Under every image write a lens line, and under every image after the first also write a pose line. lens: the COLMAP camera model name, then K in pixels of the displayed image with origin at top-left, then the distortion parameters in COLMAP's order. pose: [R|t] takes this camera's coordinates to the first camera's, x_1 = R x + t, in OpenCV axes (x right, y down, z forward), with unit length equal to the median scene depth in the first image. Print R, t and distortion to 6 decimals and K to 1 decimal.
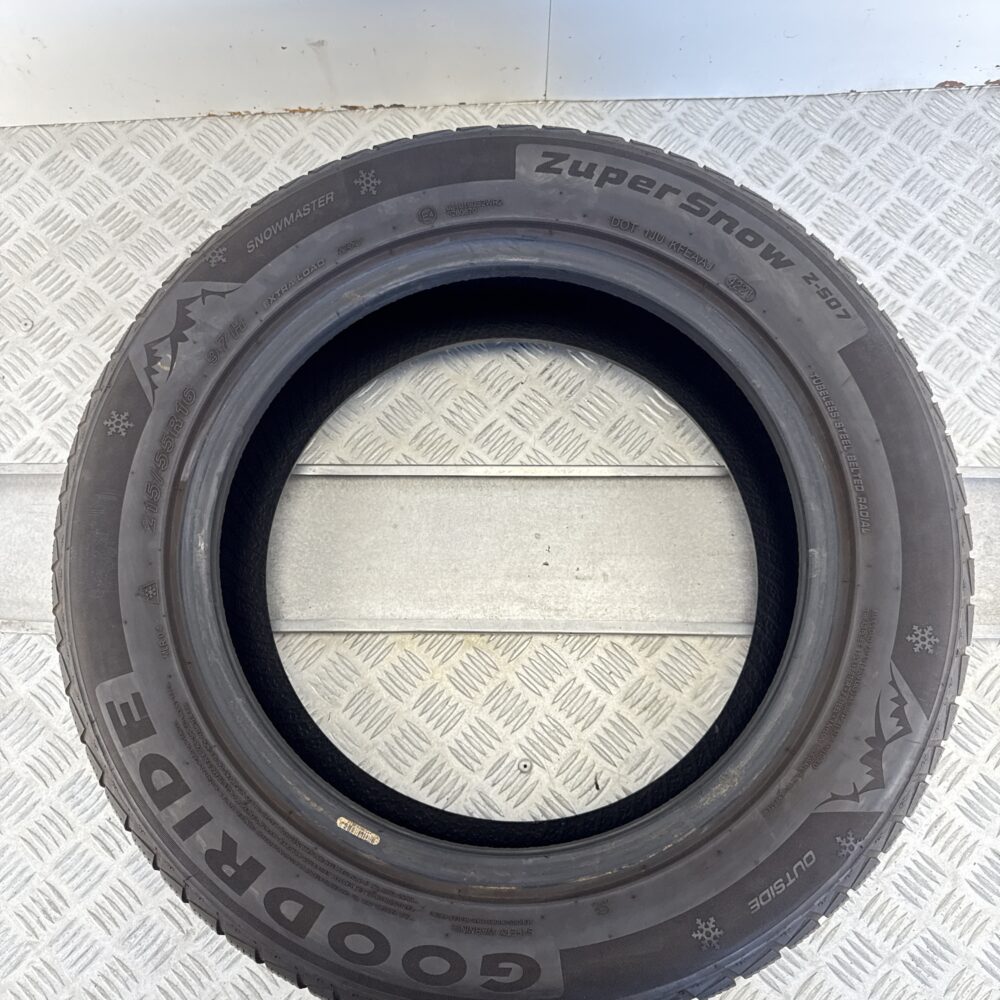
lens RADIAL K [[986.9, 0, 500.0], [0, 986.9, 500.0], [0, 0, 1]] dist [0.106329, -0.161501]
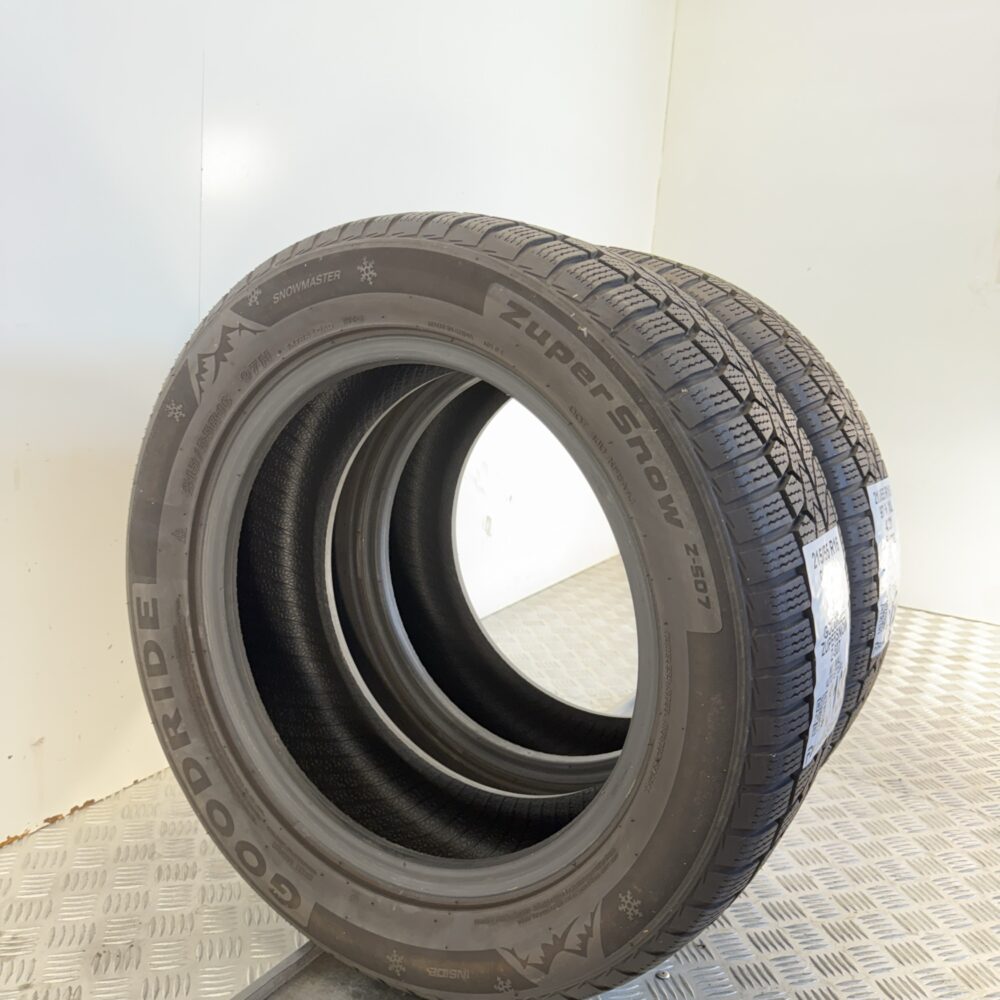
lens RADIAL K [[986.9, 0, 500.0], [0, 986.9, 500.0], [0, 0, 1]] dist [0.106329, -0.161501]
pose [[0.810429, 0.411787, -0.416697, 0.515301], [-0.172796, 0.847663, 0.501606, -0.669323], [0.559773, -0.334513, 0.758126, 0.219036]]
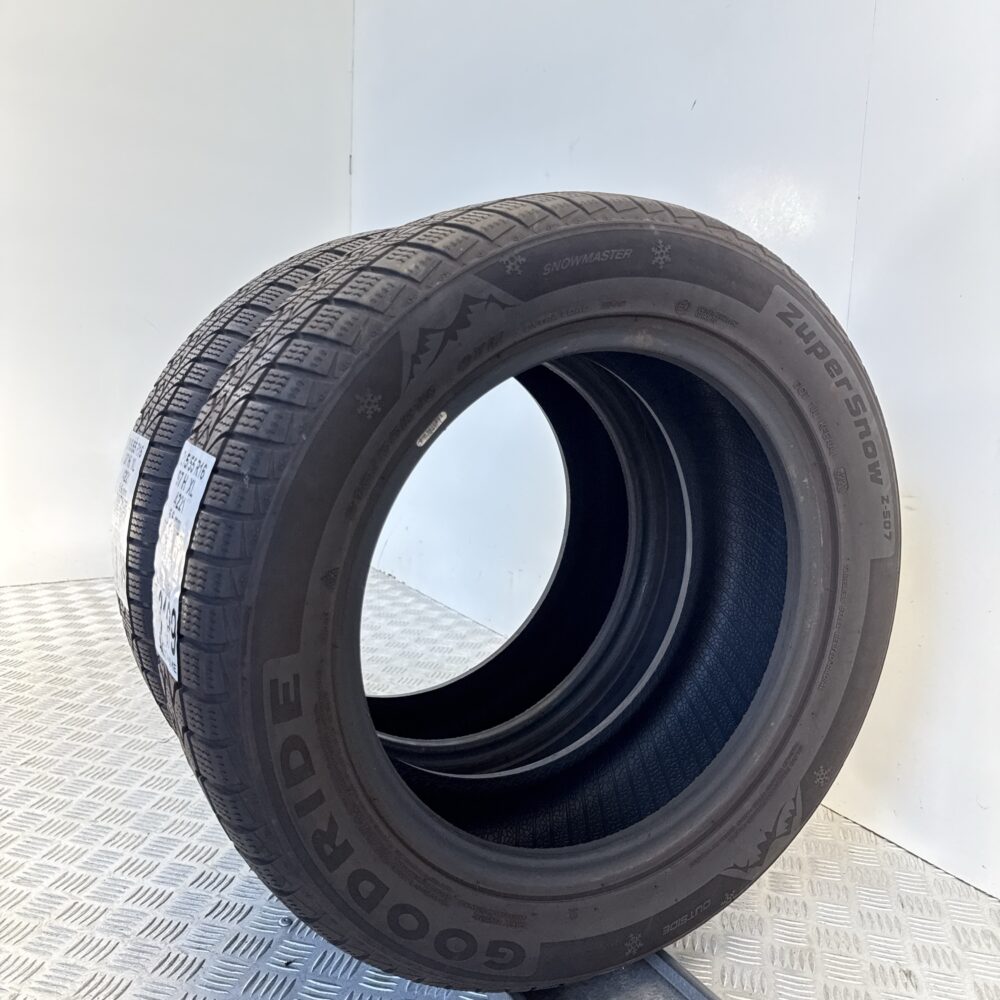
lens RADIAL K [[986.9, 0, 500.0], [0, 986.9, 500.0], [0, 0, 1]] dist [0.106329, -0.161501]
pose [[0.783104, 0.312003, 0.537961, -0.727896], [-0.468763, 0.864595, 0.180931, -0.215338], [-0.408668, -0.393864, 0.823323, 0.156214]]
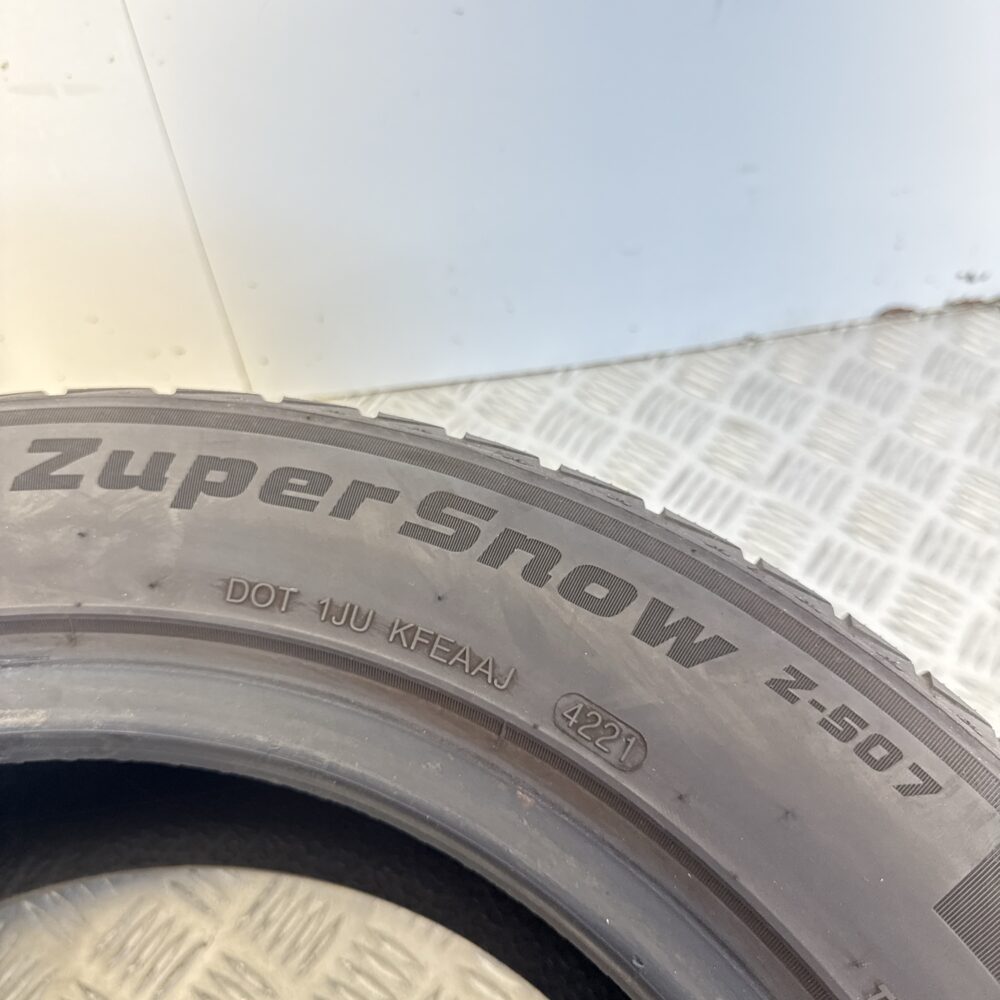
lens RADIAL K [[1016.2, 0, 519.0], [0, 1016.2, 502.2], [0, 0, 1]] dist [0.109894, -0.318113]
pose [[0.986978, -0.117337, 0.110032, 0.183431], [0.148096, 0.929846, -0.336830, -0.170859], [-0.062790, 0.348739, 0.935114, 0.640874]]
